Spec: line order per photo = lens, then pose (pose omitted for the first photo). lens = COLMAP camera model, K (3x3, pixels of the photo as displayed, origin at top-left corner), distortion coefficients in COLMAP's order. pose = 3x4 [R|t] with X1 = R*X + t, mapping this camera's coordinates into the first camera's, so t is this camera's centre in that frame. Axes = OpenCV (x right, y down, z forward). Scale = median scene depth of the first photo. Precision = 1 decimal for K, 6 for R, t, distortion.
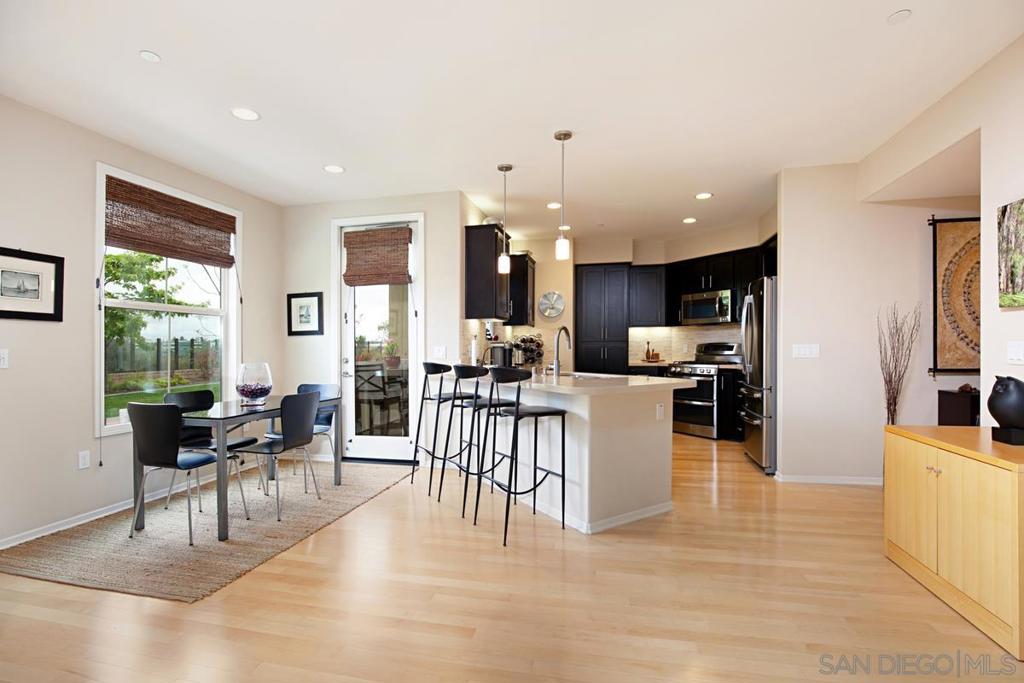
lens RADIAL K [[475.6, 0, 519.3], [0, 475.6, 346.3], [0, 0, 1]] dist [-0.032220, 0.004275]
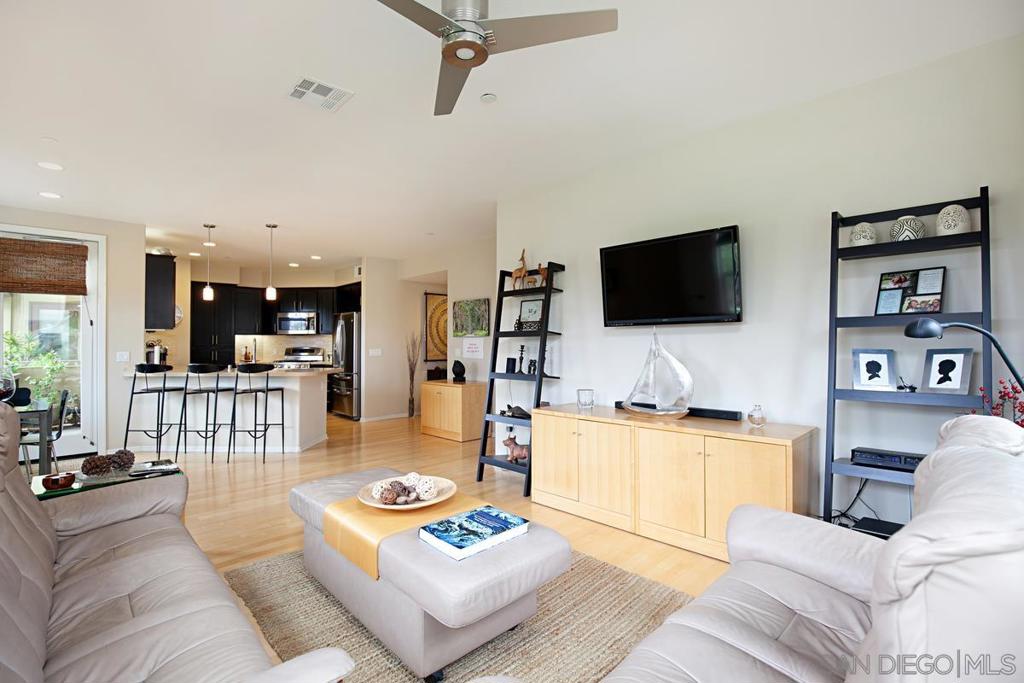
lens RADIAL K [[475.6, 0, 522.3], [0, 475.6, 323.7], [0, 0, 1]] dist [-0.032220, 0.004275]
pose [[0.525246, 0.040082, 0.850006, -0.640268], [0.002791, 0.998804, -0.048824, -0.009795], [-0.850946, 0.028017, 0.524506, -0.471596]]
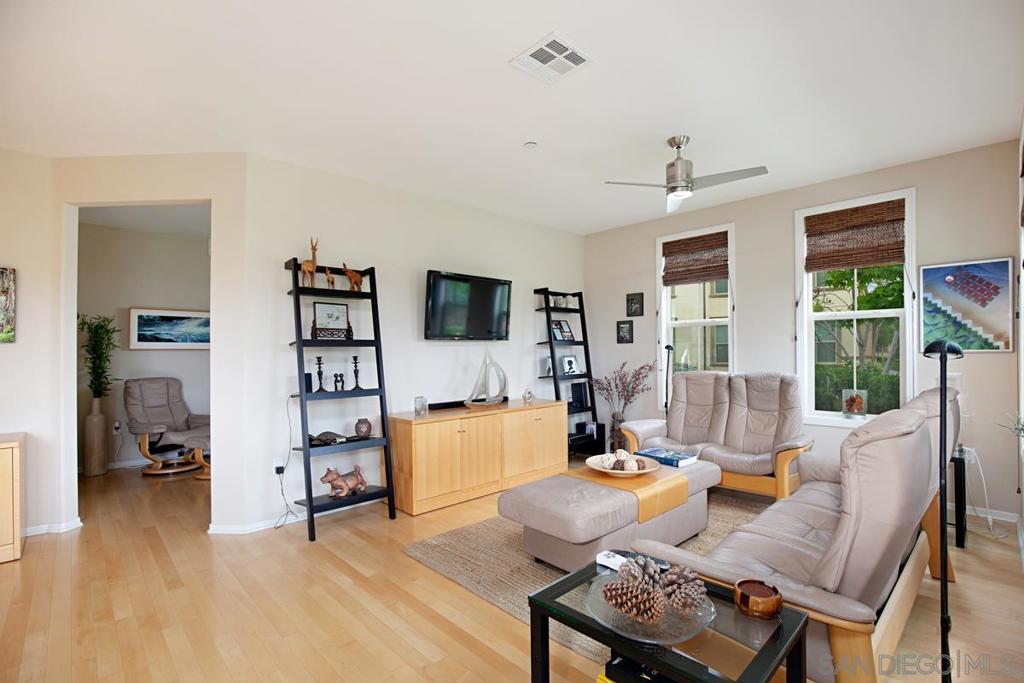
lens RADIAL K [[475.6, 0, 510.0], [0, 475.6, 342.6], [0, 0, 1]] dist [-0.032220, 0.004275]
pose [[-0.837732, 0.028347, 0.545346, -0.506600], [0.018704, 0.999555, -0.023225, -0.013164], [-0.545761, -0.009256, -0.837889, 0.524343]]
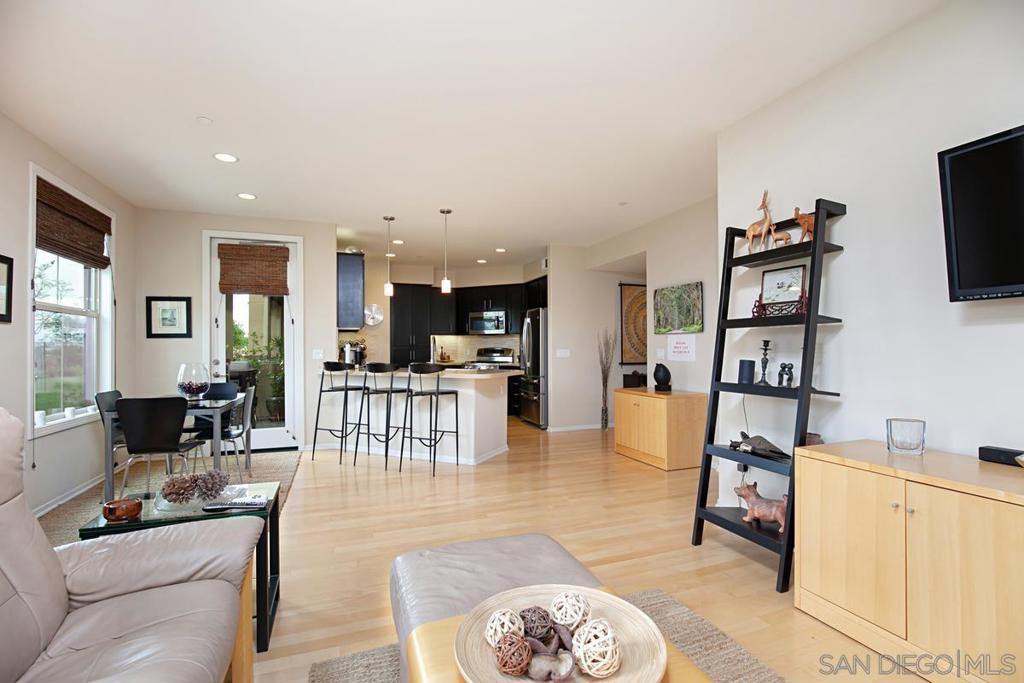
lens RADIAL K [[475.6, 0, 518.7], [0, 475.6, 334.1], [0, 0, 1]] dist [-0.032220, 0.004275]
pose [[0.827678, 0.022945, 0.560734, -0.423249], [-0.003939, 0.999377, -0.035081, 0.001181], [-0.561190, 0.026827, 0.827252, -0.287587]]
